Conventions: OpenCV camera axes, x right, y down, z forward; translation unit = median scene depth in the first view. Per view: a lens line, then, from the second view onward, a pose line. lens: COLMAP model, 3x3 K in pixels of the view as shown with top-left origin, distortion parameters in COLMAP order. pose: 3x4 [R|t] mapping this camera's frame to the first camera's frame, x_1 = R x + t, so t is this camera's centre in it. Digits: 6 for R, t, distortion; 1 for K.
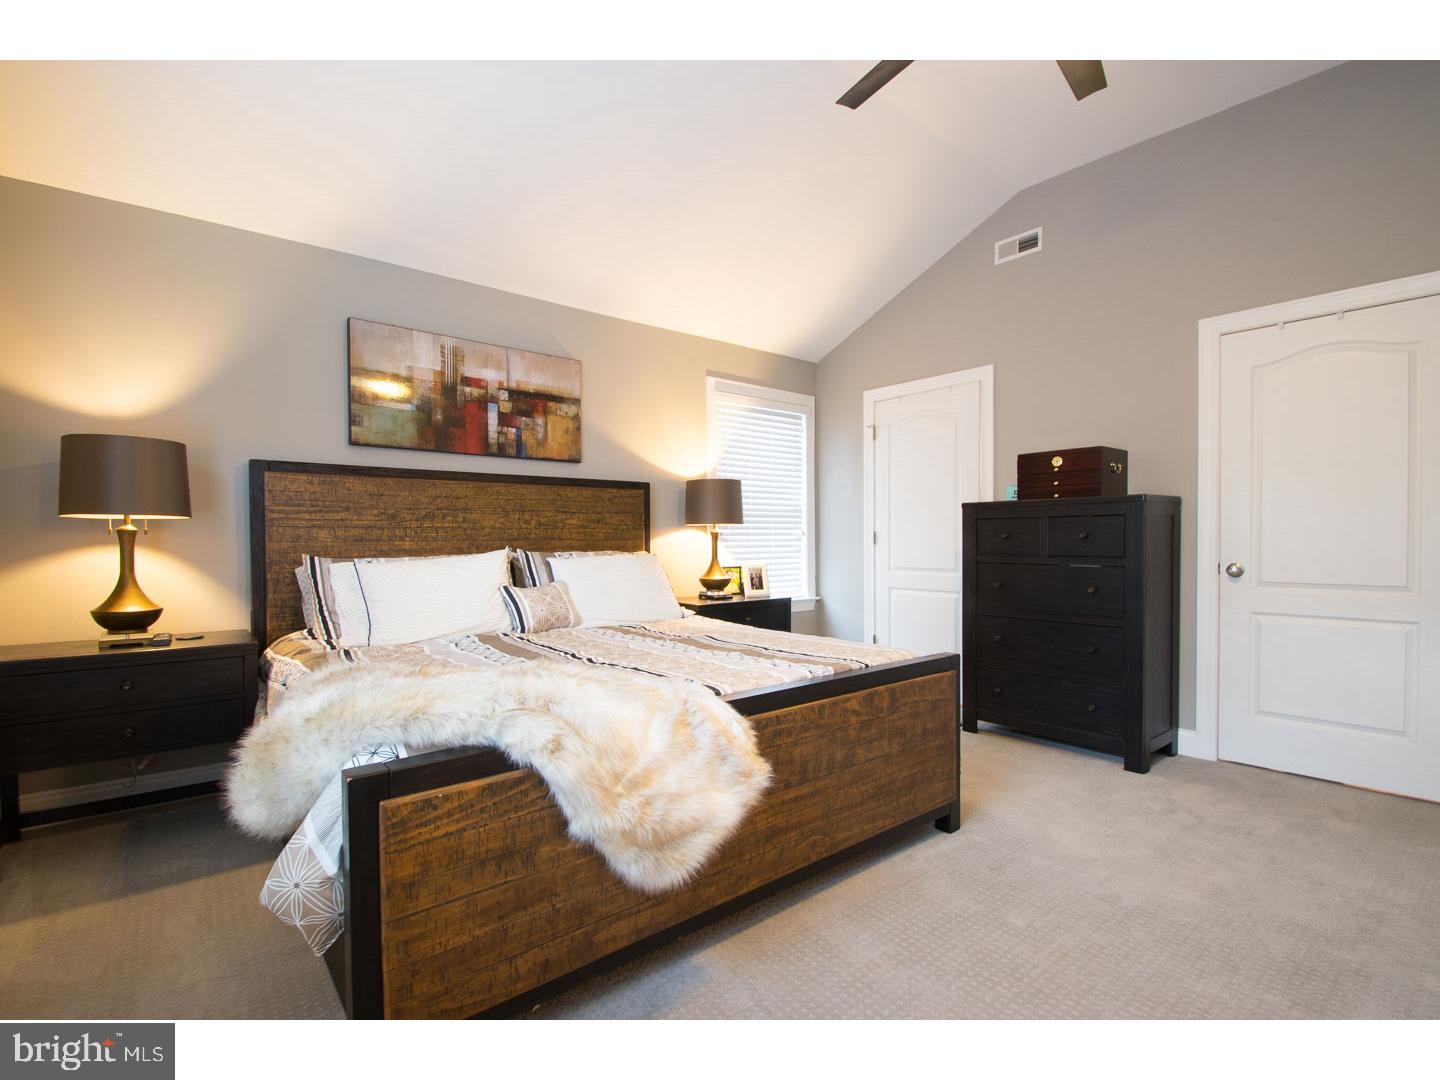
lens RADIAL K [[668.9, 0, 717.5], [0, 668.9, 552.5], [0, 0, 1]] dist [0.014509, -0.015485]
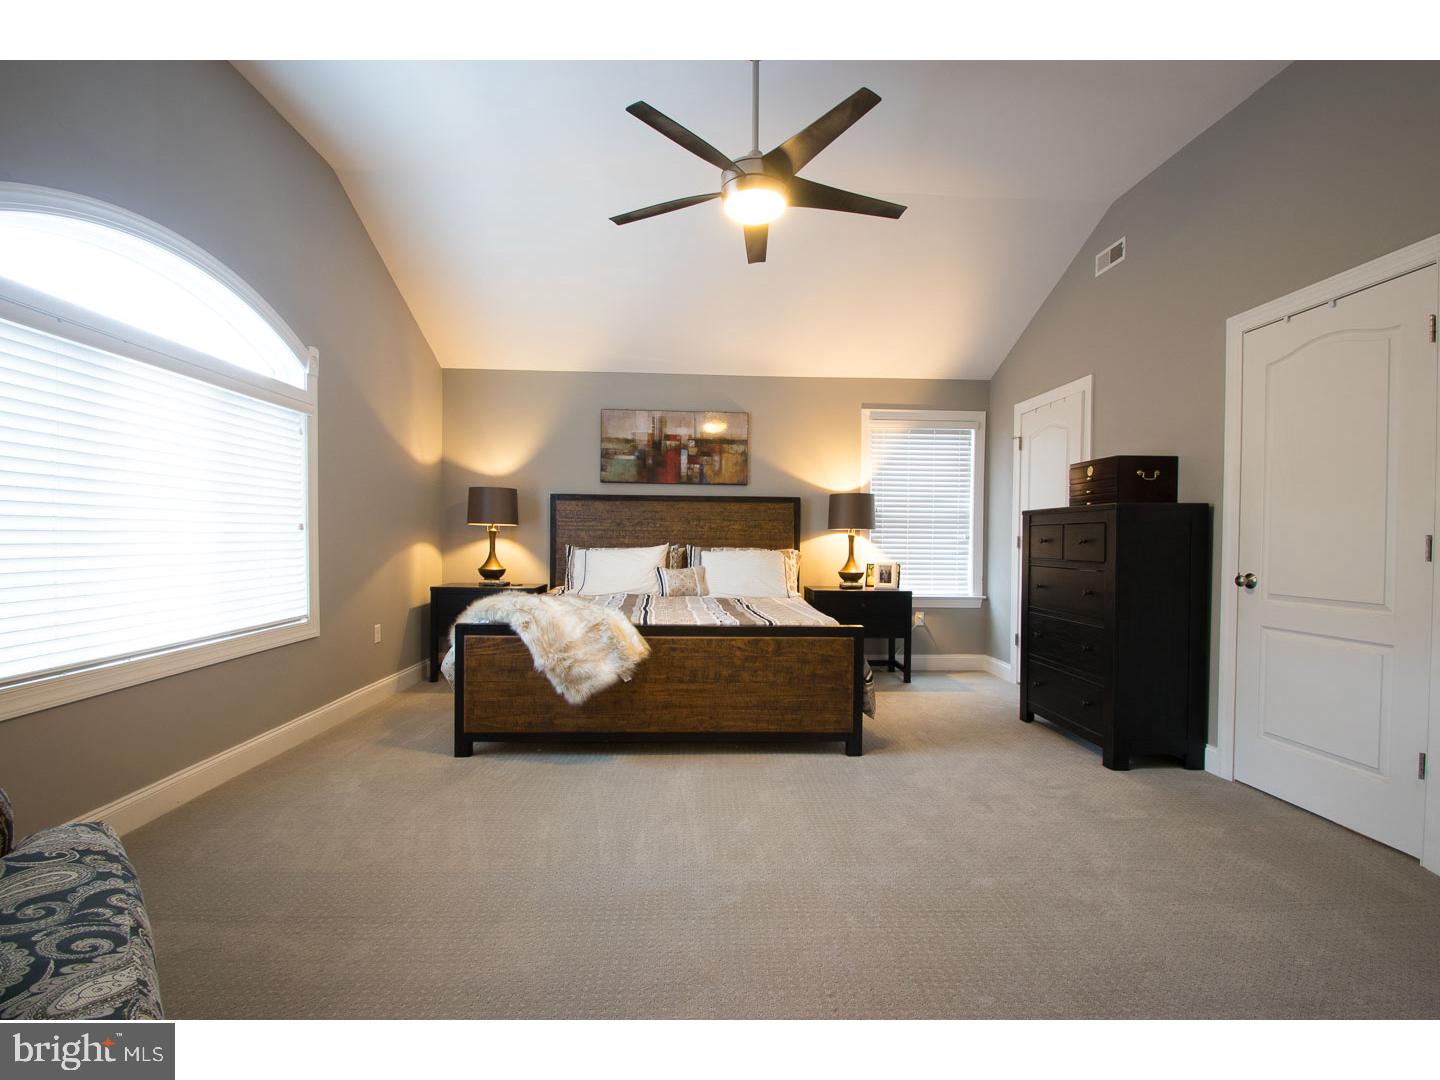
lens RADIAL K [[668.9, 0, 717.5], [0, 668.9, 552.5], [0, 0, 1]] dist [0.014509, -0.015485]
pose [[0.800651, 0.026116, -0.598562, 0.678117], [-0.027503, 0.999598, 0.006825, 0.000396], [0.598500, 0.010998, 0.801048, -0.188357]]
